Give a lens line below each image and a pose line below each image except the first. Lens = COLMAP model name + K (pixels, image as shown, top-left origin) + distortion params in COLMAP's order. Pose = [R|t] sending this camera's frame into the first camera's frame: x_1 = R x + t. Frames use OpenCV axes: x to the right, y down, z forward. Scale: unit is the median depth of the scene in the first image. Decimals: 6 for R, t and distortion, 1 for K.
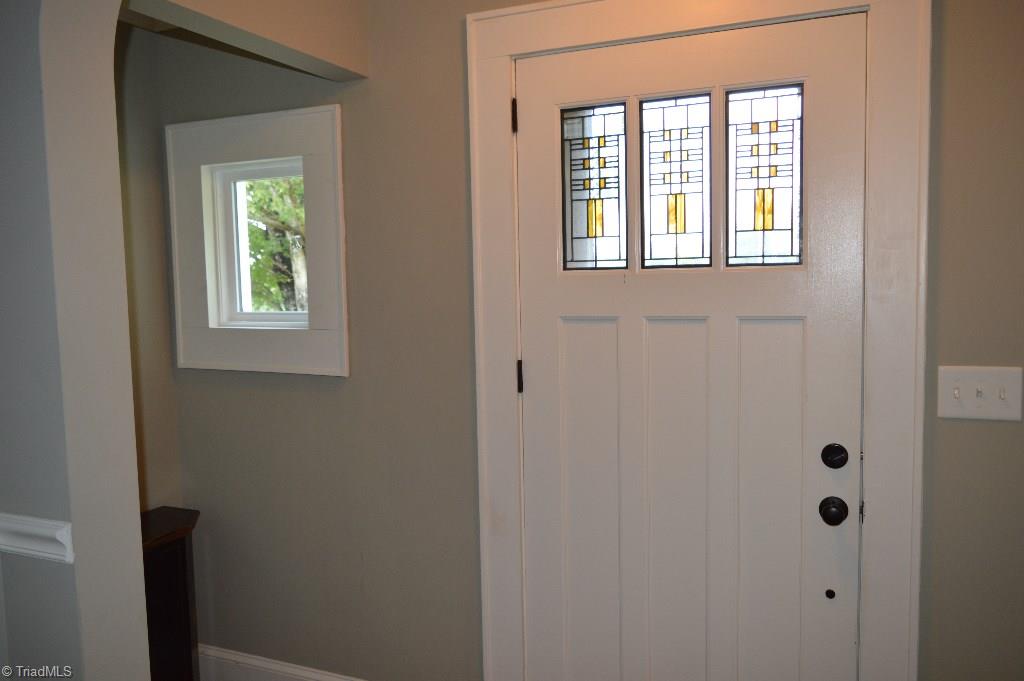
lens RADIAL K [[796.8, 0, 514.6], [0, 796.8, 340.8], [0, 0, 1]] dist [-0.025087, 0.013970]
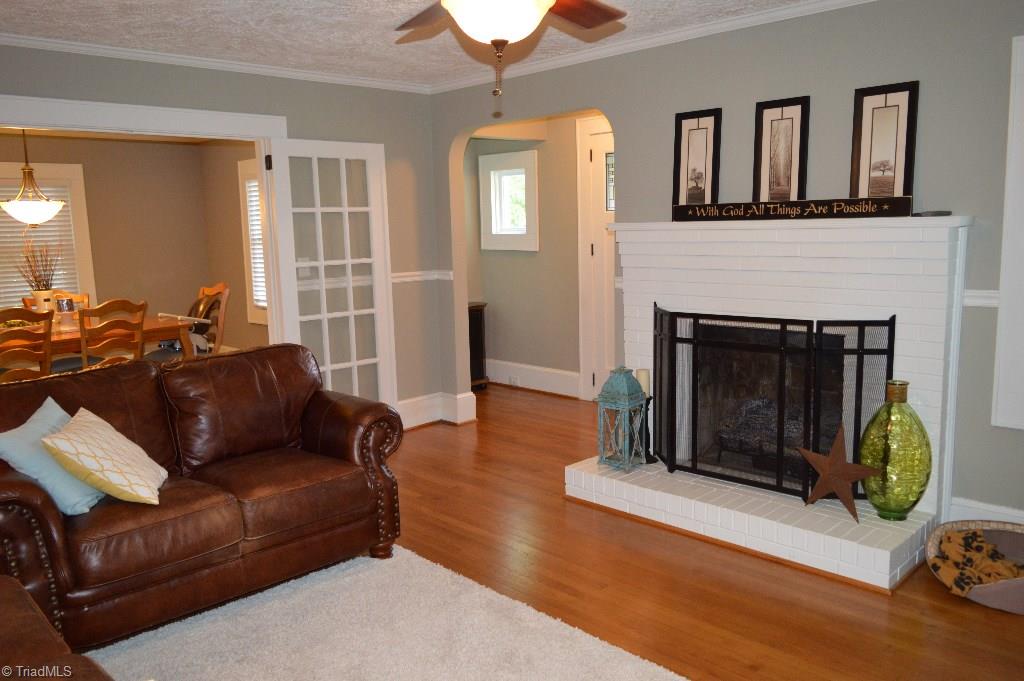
lens RADIAL K [[796.8, 0, 509.6], [0, 796.8, 344.7], [0, 0, 1]] dist [-0.025087, 0.013970]
pose [[0.924883, 0.056311, -0.376059, 0.681494], [-0.023586, 0.995565, 0.091069, 0.108316], [0.379519, -0.075359, 0.922110, -1.438921]]
